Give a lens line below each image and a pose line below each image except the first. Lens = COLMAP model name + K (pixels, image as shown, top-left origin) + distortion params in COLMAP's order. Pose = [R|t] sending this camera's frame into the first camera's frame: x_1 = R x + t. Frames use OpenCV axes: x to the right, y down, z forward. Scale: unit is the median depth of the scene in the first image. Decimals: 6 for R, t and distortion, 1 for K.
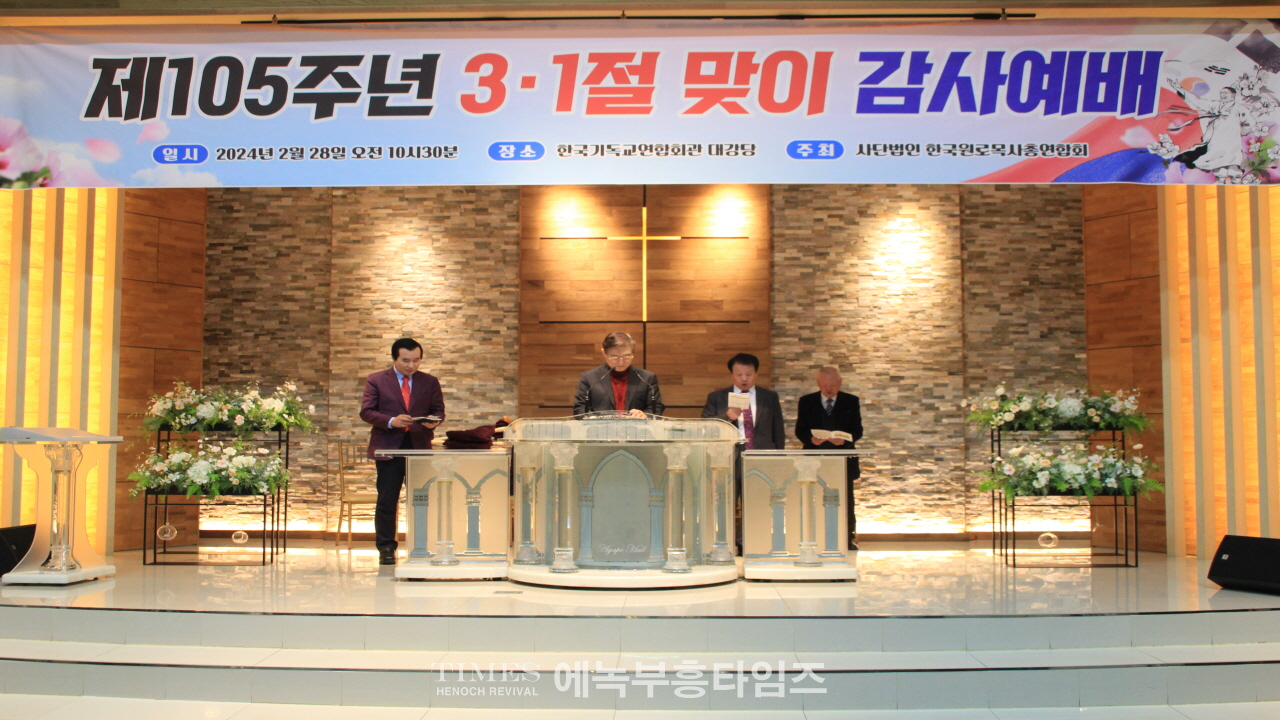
lens RADIAL K [[1359.0, 0, 653.3], [0, 1359.0, 398.4], [0, 0, 1]] dist [-0.004277, 0.000000]
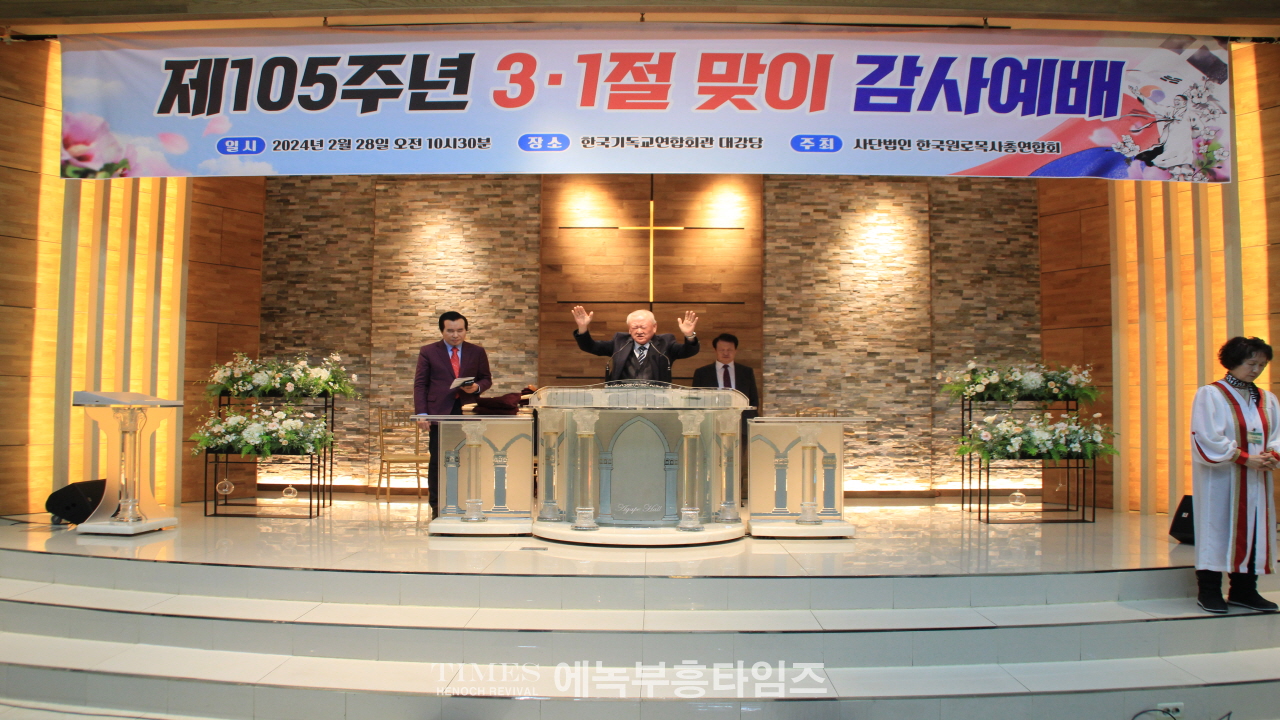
lens RADIAL K [[1099.4, 0, 648.7], [0, 1099.4, 356.3], [0, 0, 1]] dist [-0.086746, -0.003717]
pose [[0.999898, 0.006494, 0.012689, -0.024409], [-0.006285, 0.999844, -0.016497, 0.003962], [-0.012794, 0.016416, 0.999783, 0.113135]]
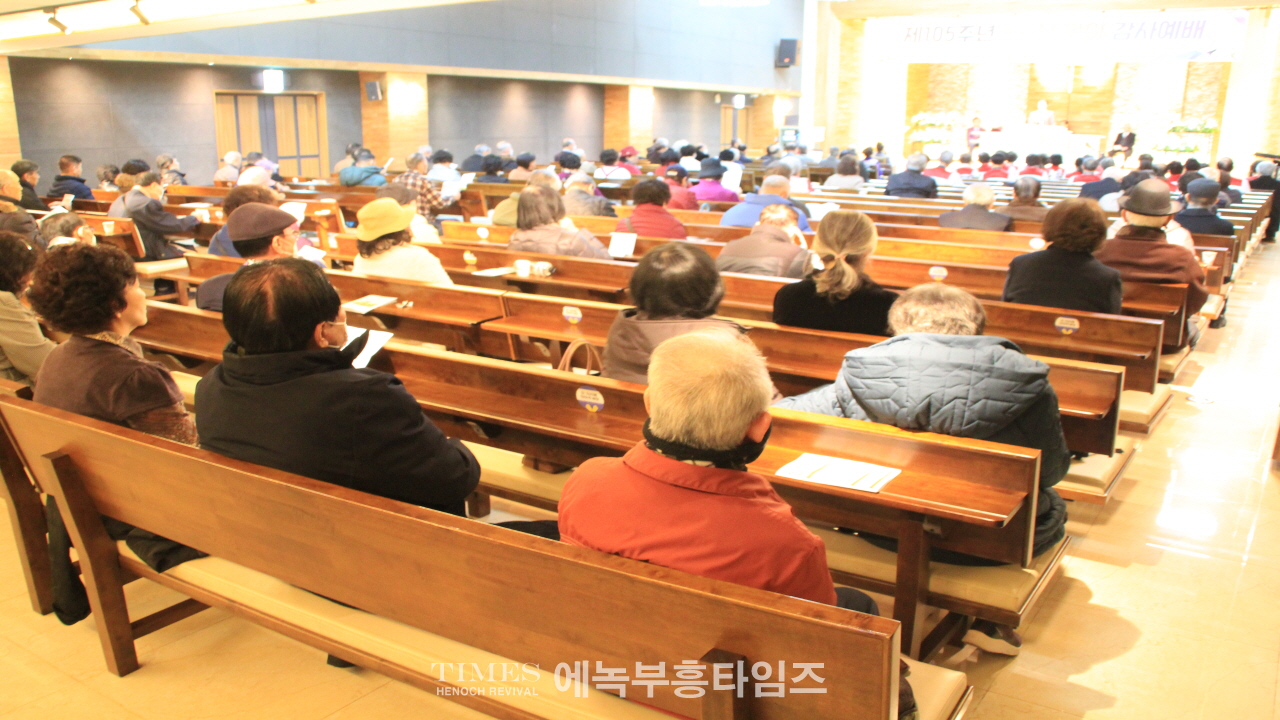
lens RADIAL K [[1099.4, 0, 642.2], [0, 1099.4, 362.6], [0, 0, 1]] dist [-0.086746, -0.003717]
pose [[0.856893, 0.115424, -0.502406, 0.553916], [0.003123, 0.973430, 0.228965, -0.029844], [0.515485, -0.197768, 0.833765, -1.966909]]
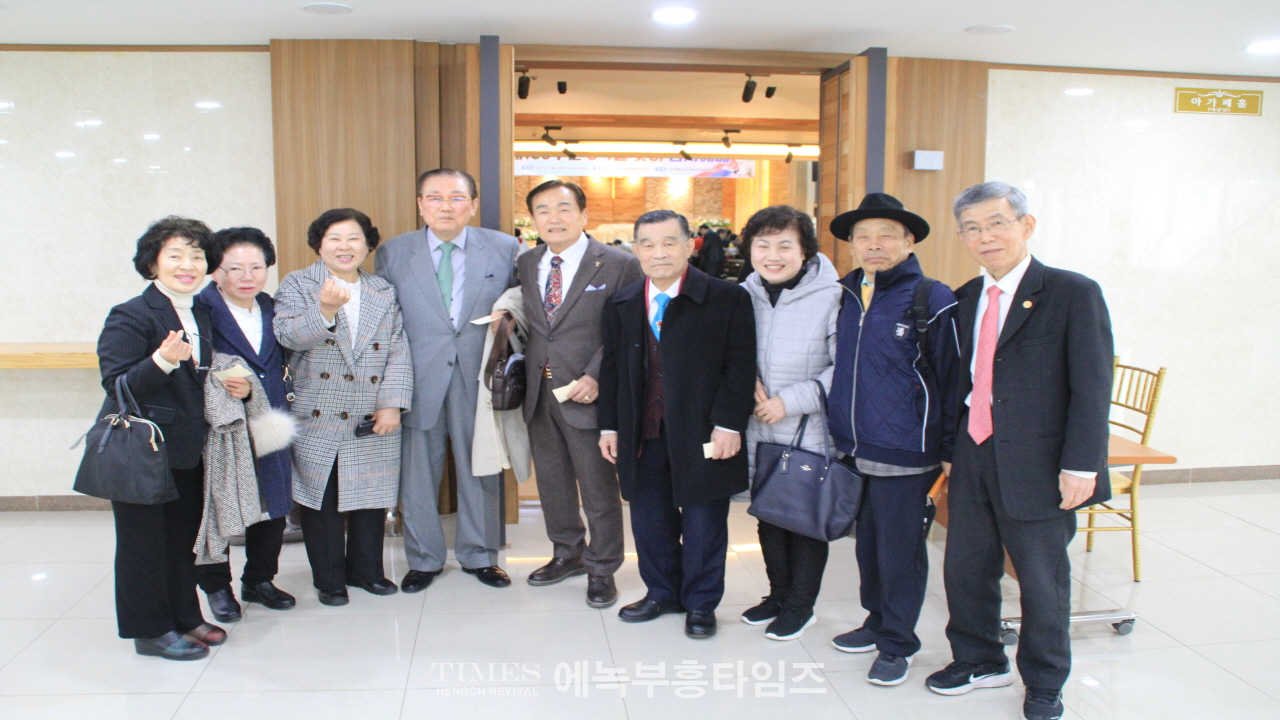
lens RADIAL K [[1099.4, 0, 639.3], [0, 1099.4, 359.5], [0, 0, 1]] dist [-0.086746, -0.003717]
pose [[0.990531, -0.009790, 0.136942, -0.457673], [-0.010547, 0.989081, 0.146998, -0.077444], [-0.136886, -0.147050, 0.979611, -2.686541]]
